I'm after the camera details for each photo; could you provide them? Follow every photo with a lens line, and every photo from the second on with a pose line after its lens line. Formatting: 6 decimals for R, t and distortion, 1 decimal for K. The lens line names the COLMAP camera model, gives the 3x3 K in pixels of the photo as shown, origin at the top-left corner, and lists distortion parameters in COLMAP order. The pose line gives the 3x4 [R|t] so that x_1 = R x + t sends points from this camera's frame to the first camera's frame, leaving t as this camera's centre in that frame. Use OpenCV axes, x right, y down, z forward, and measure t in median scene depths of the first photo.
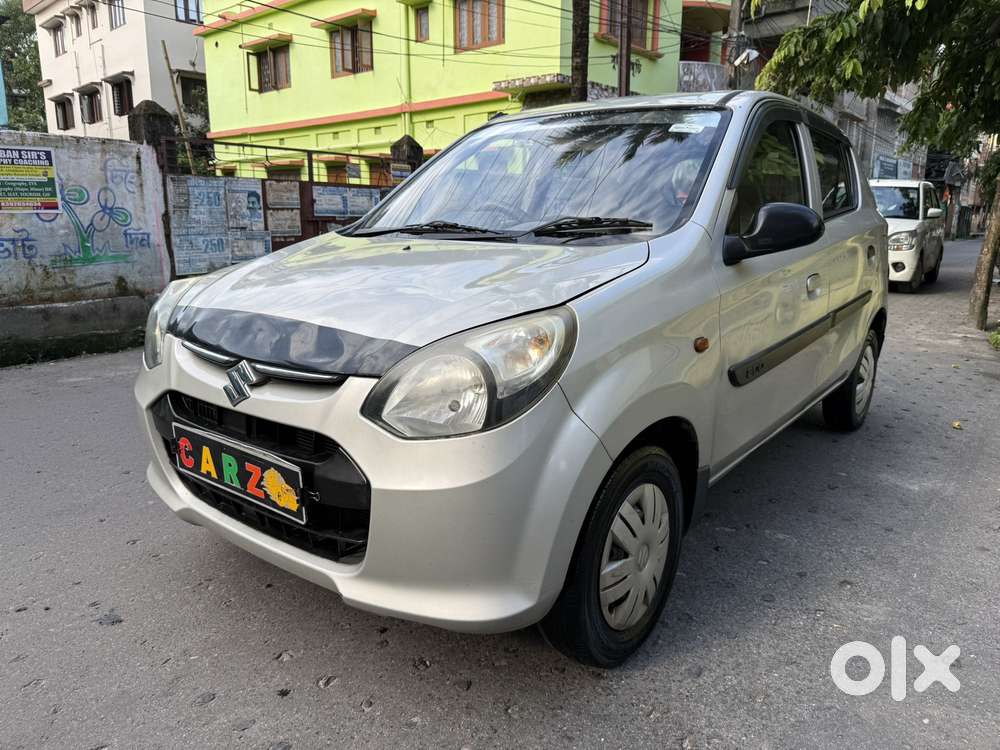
lens RADIAL K [[710.1, 0, 493.2], [0, 710.1, 368.1], [0, 0, 1]] dist [0.023062, -0.028014]
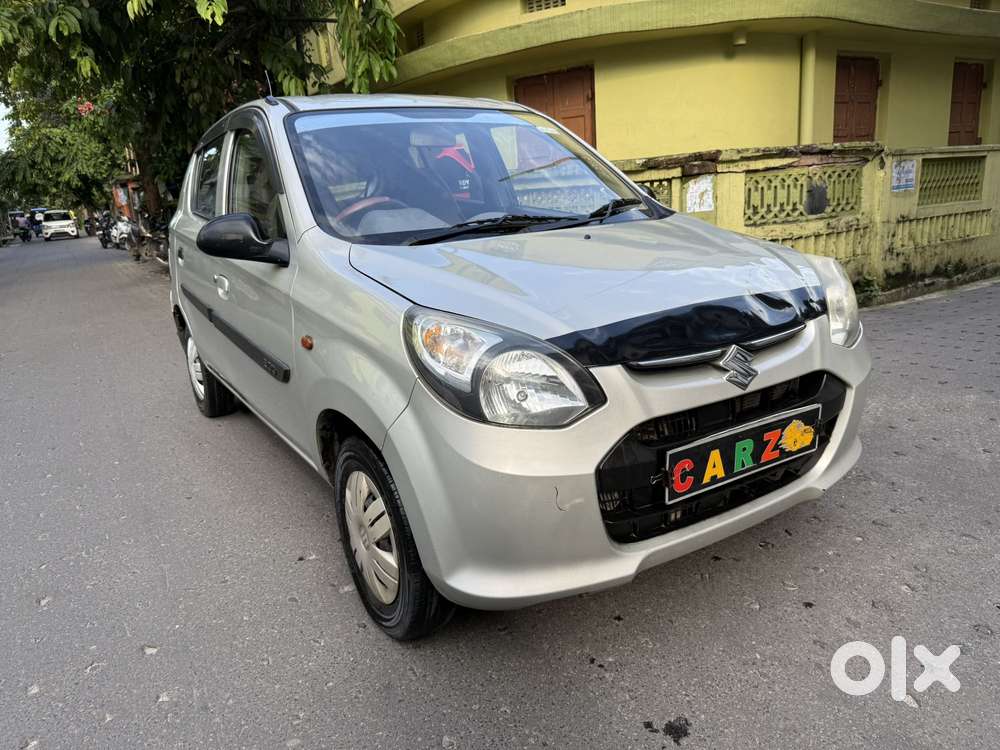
lens RADIAL K [[711.2, 0, 500.0], [0, 711.2, 375.0], [0, 0, 1]] dist [-0.003973, 0.001645]
pose [[0.352291, -0.270459, 0.895959, -0.291949], [0.264490, 0.947080, 0.181893, -0.050916], [-0.897739, 0.172893, 0.405182, 0.189476]]
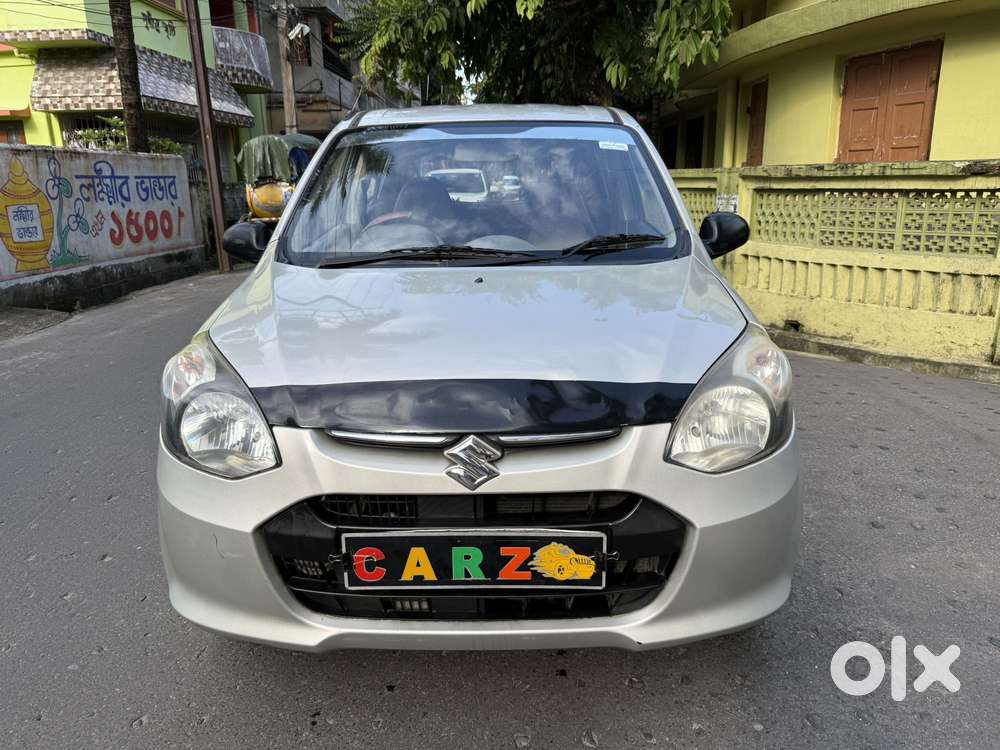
lens RADIAL K [[710.1, 0, 493.2], [0, 710.1, 368.1], [0, 0, 1]] dist [0.023062, -0.028014]
pose [[0.797159, -0.176874, 0.577281, -0.171016], [0.152797, 0.984103, 0.090525, -0.034530], [-0.584115, 0.016044, 0.811512, 0.060737]]
